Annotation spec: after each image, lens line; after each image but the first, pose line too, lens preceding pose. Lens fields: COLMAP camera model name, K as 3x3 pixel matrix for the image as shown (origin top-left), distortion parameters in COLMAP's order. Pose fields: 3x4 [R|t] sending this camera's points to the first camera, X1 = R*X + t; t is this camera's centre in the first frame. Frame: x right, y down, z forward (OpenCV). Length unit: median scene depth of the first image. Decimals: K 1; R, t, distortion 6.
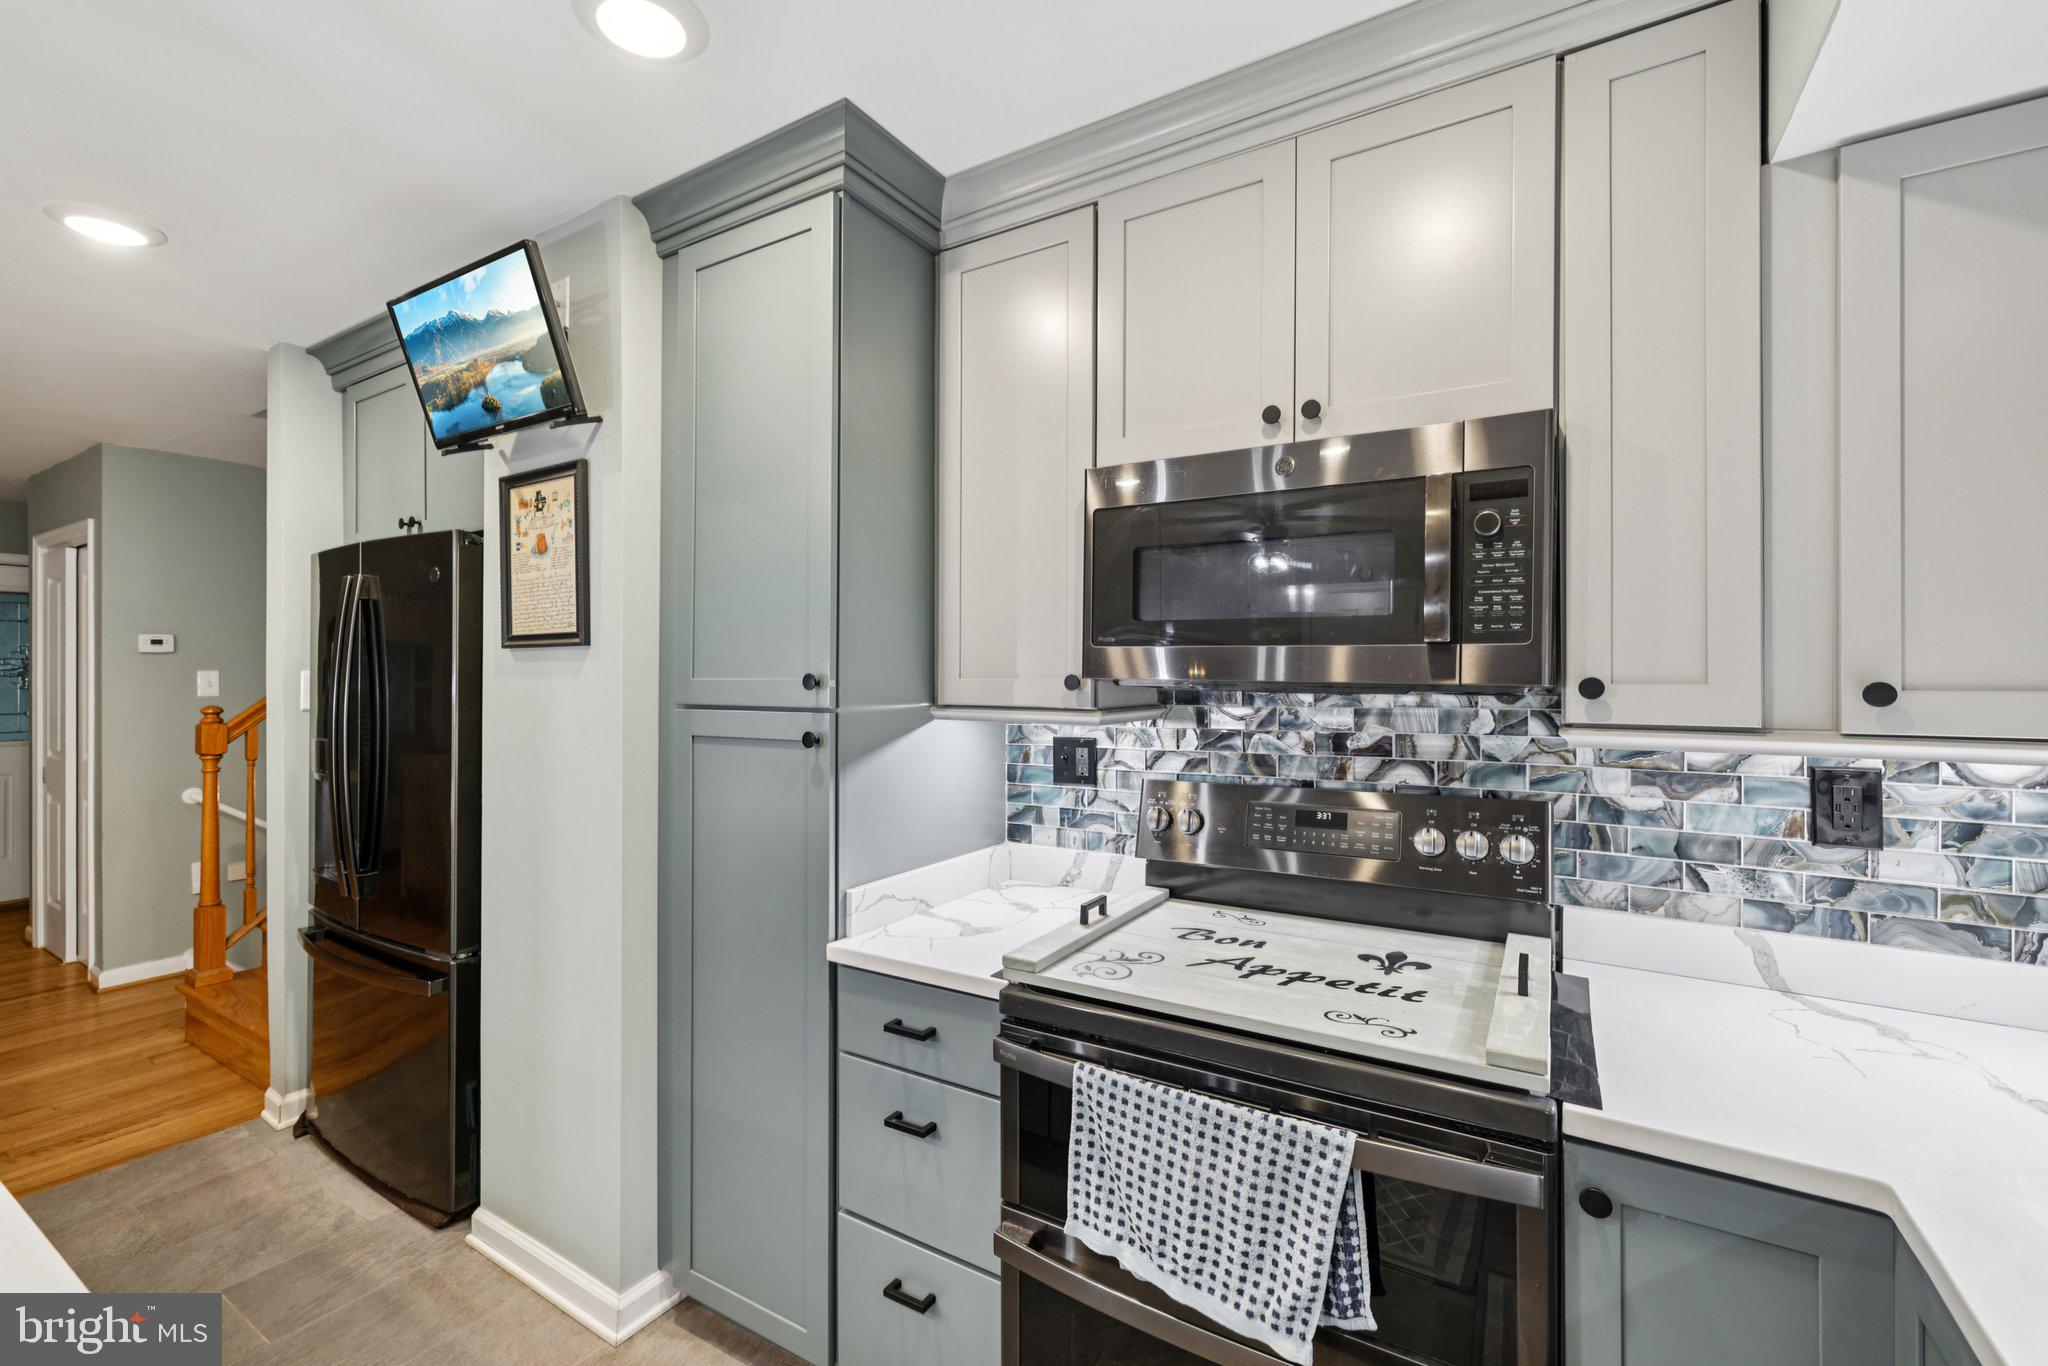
lens RADIAL K [[866.4, 0, 1016.9], [0, 866.4, 676.9], [0, 0, 1]] dist [0.002065, 0.000519]
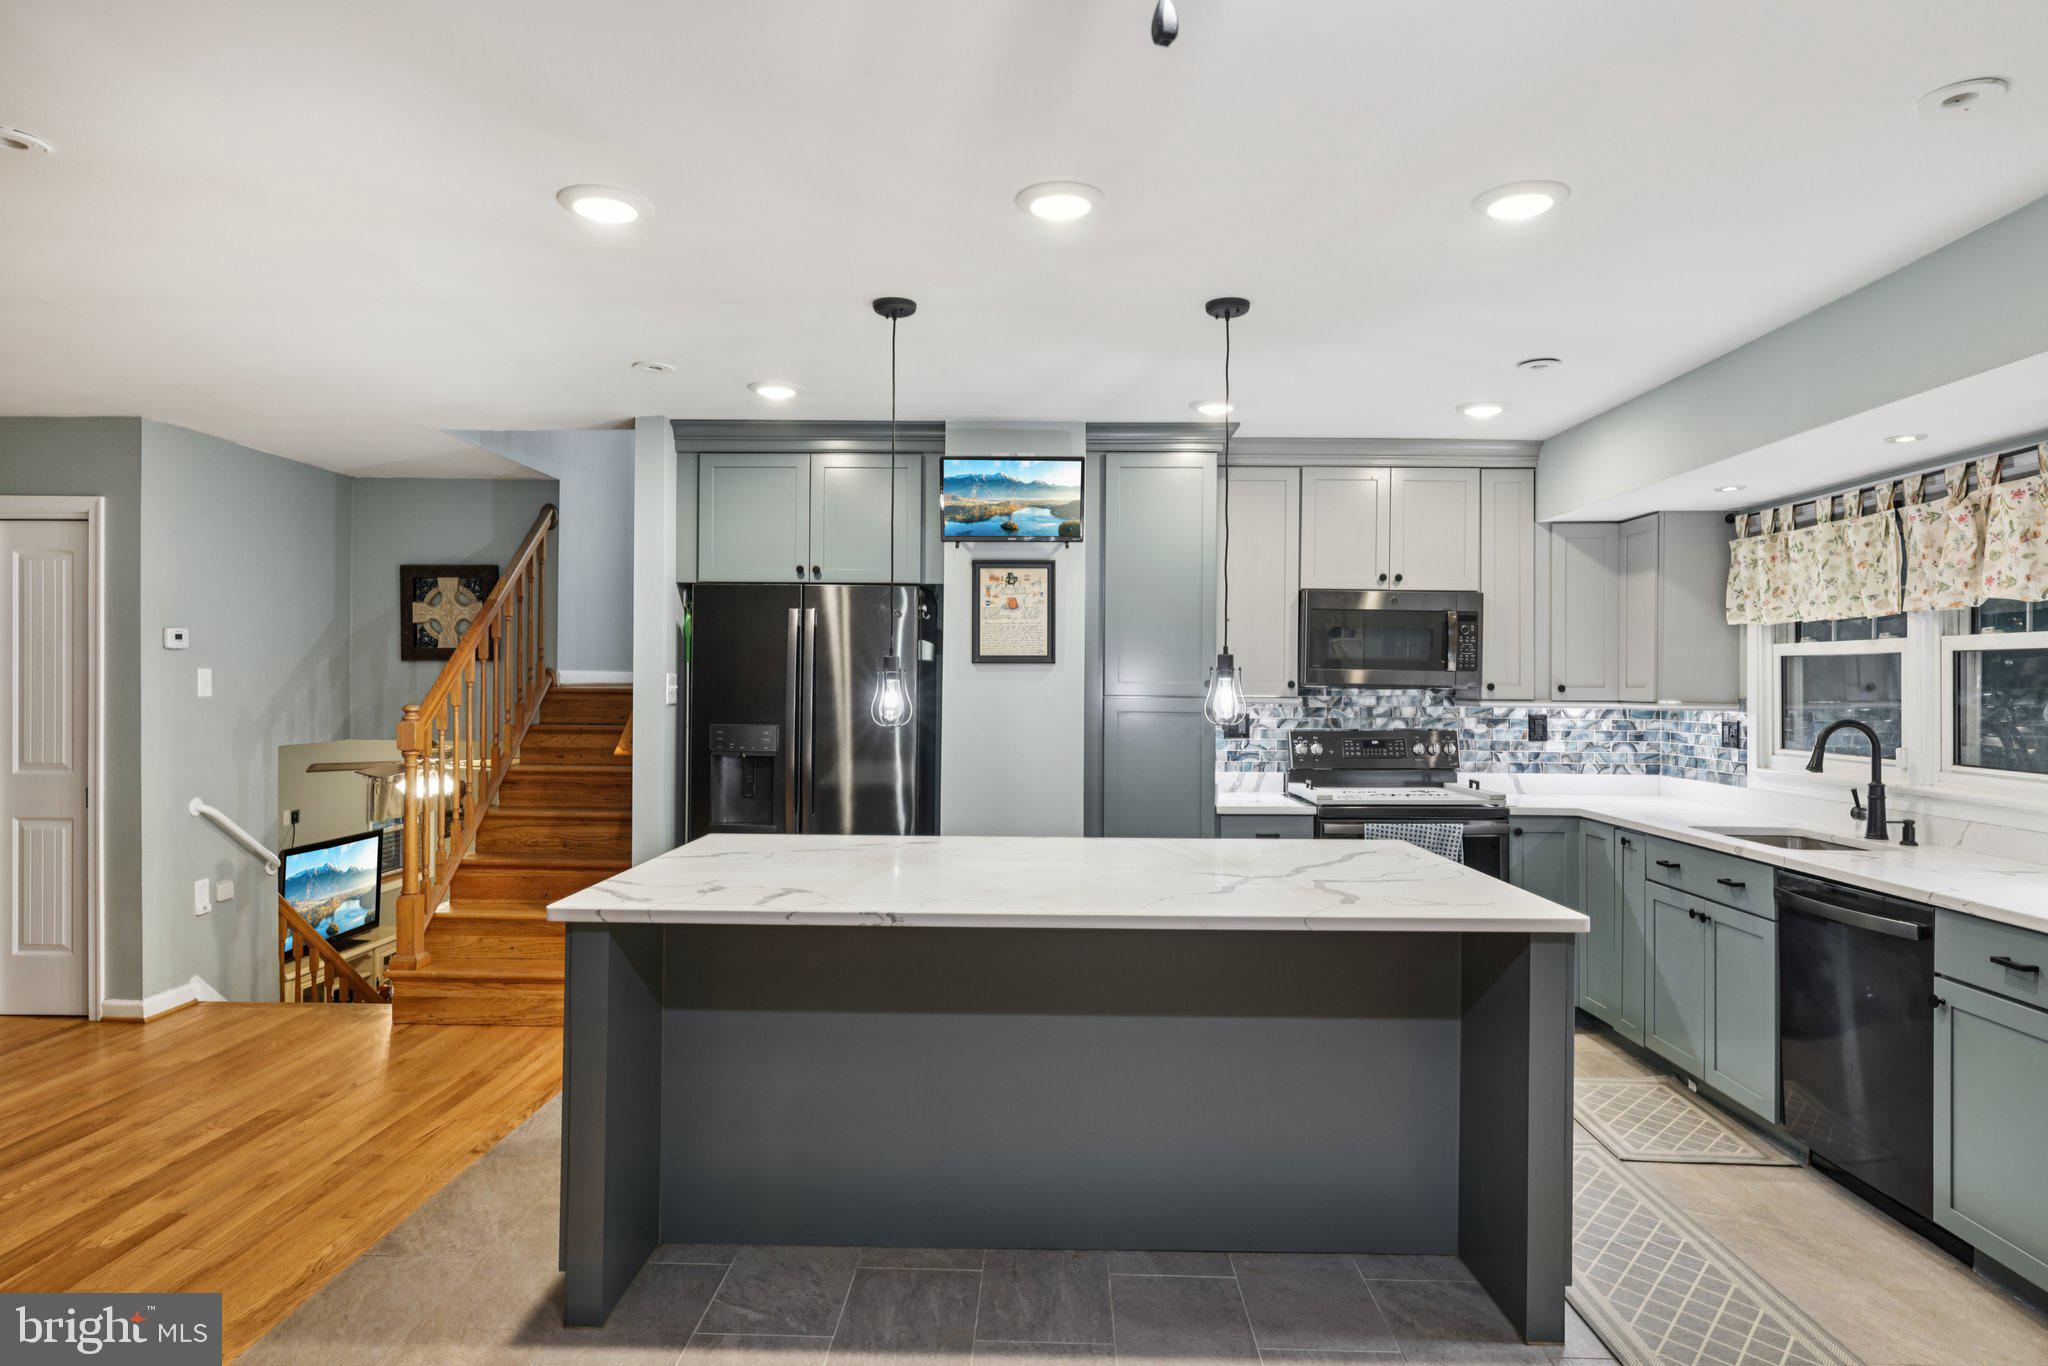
lens RADIAL K [[1184.6, 0, 1024.4], [0, 1184.6, 675.1], [0, 0, 1]] dist [-0.002291, 0.001770]
pose [[0.858226, 0.006031, 0.513237, -2.219369], [-0.005717, 0.999981, -0.002190, -0.007732], [-0.513241, -0.001055, 0.858244, -1.321488]]
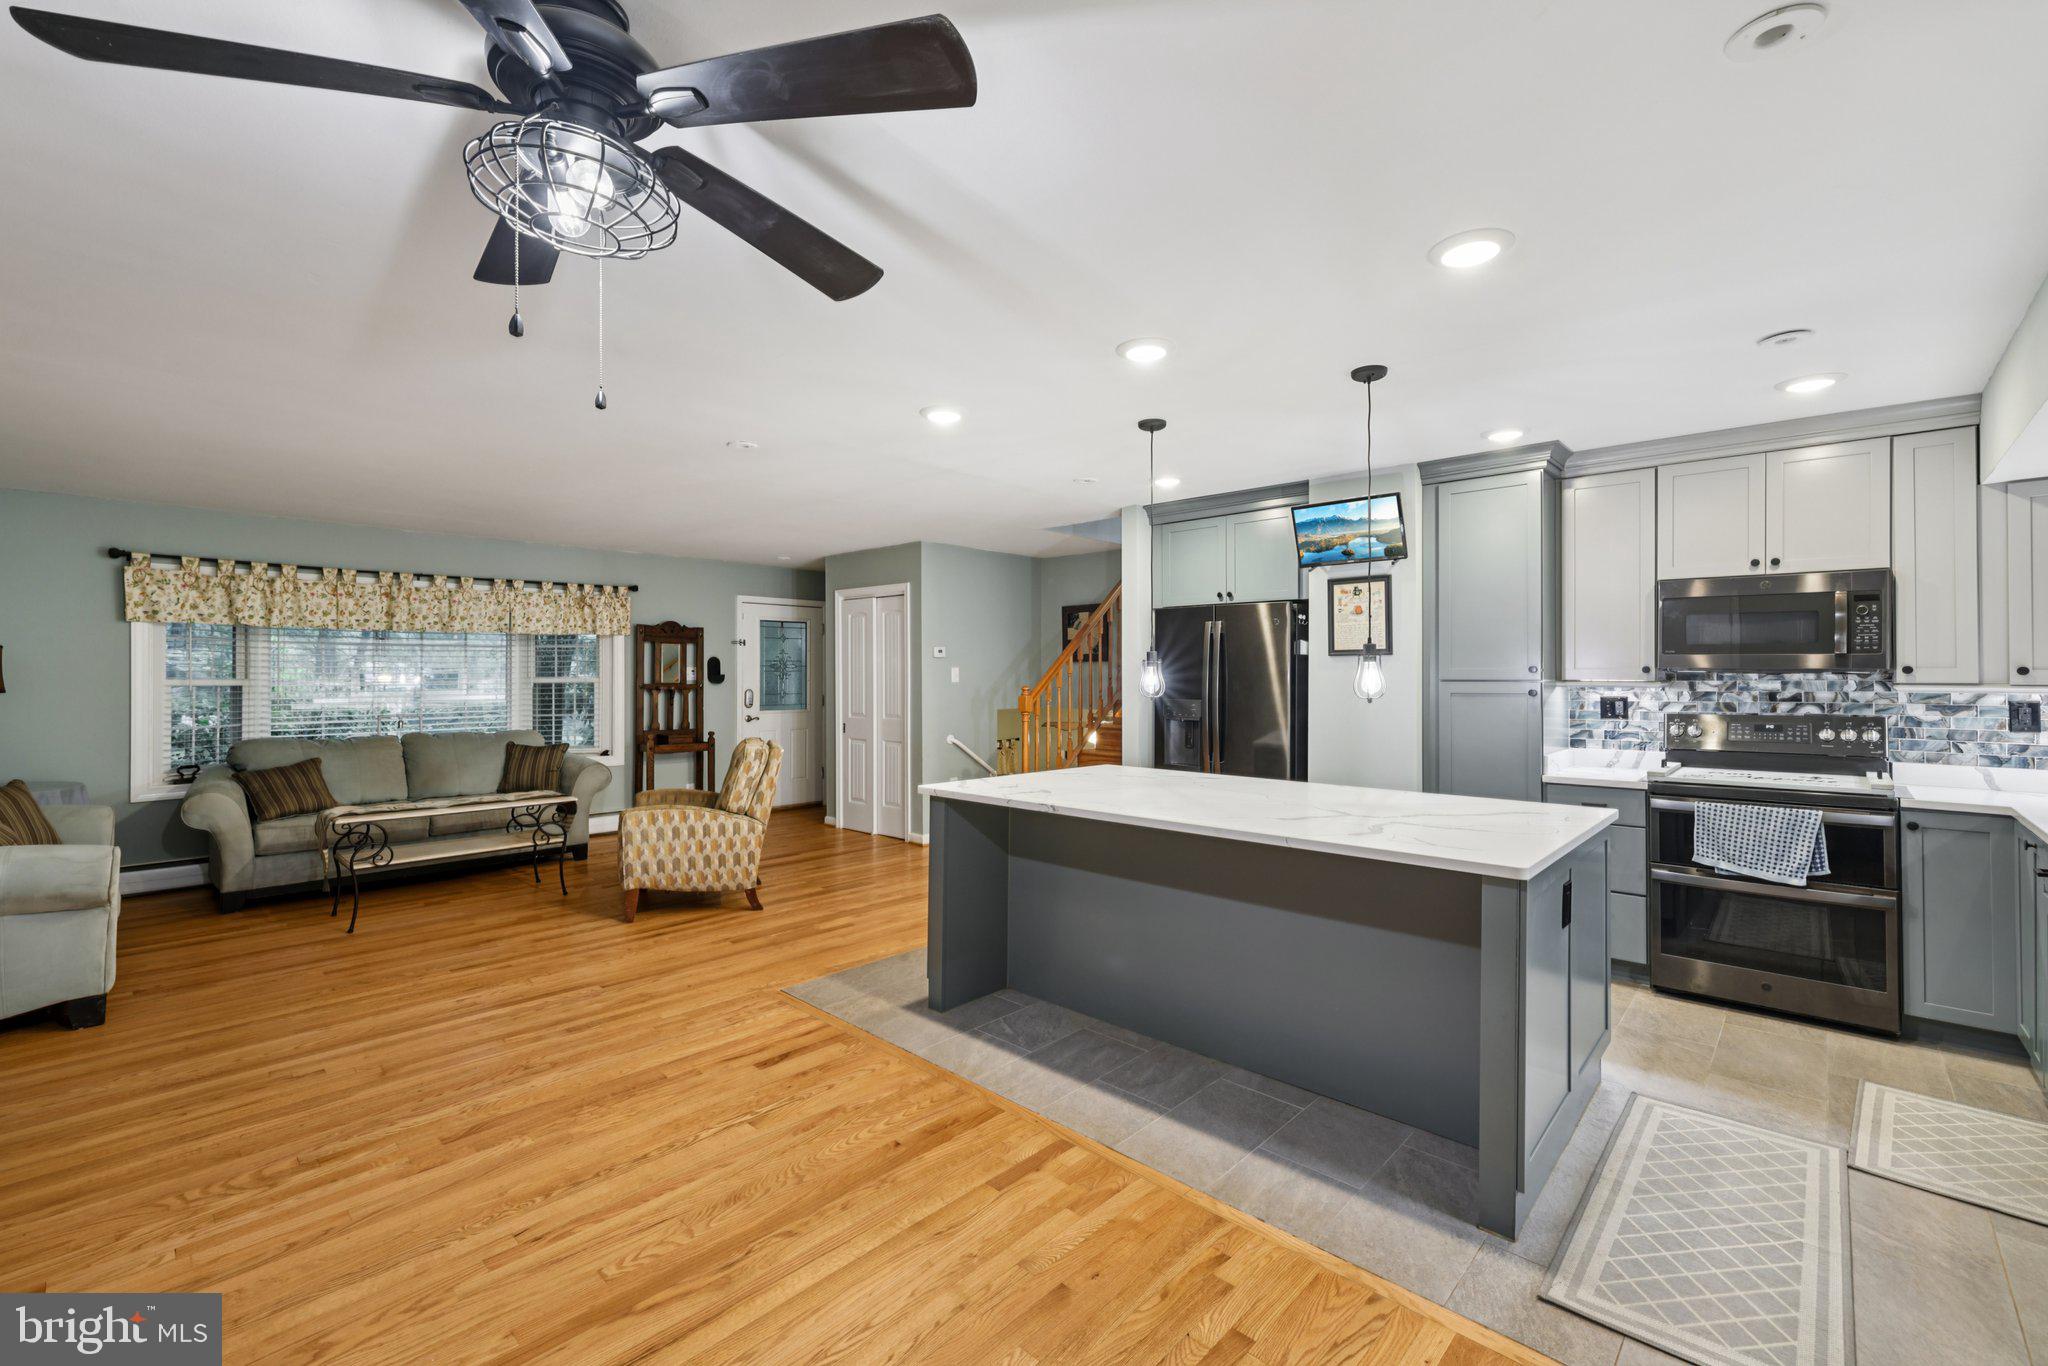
lens RADIAL K [[866.4, 0, 1026.0], [0, 866.4, 668.2], [0, 0, 1]] dist [0.002065, 0.000519]
pose [[0.981995, -0.003534, -0.188872, -1.246725], [0.002414, 0.999978, -0.006155, 0.014052], [0.188889, 0.005588, 0.981982, -1.781747]]
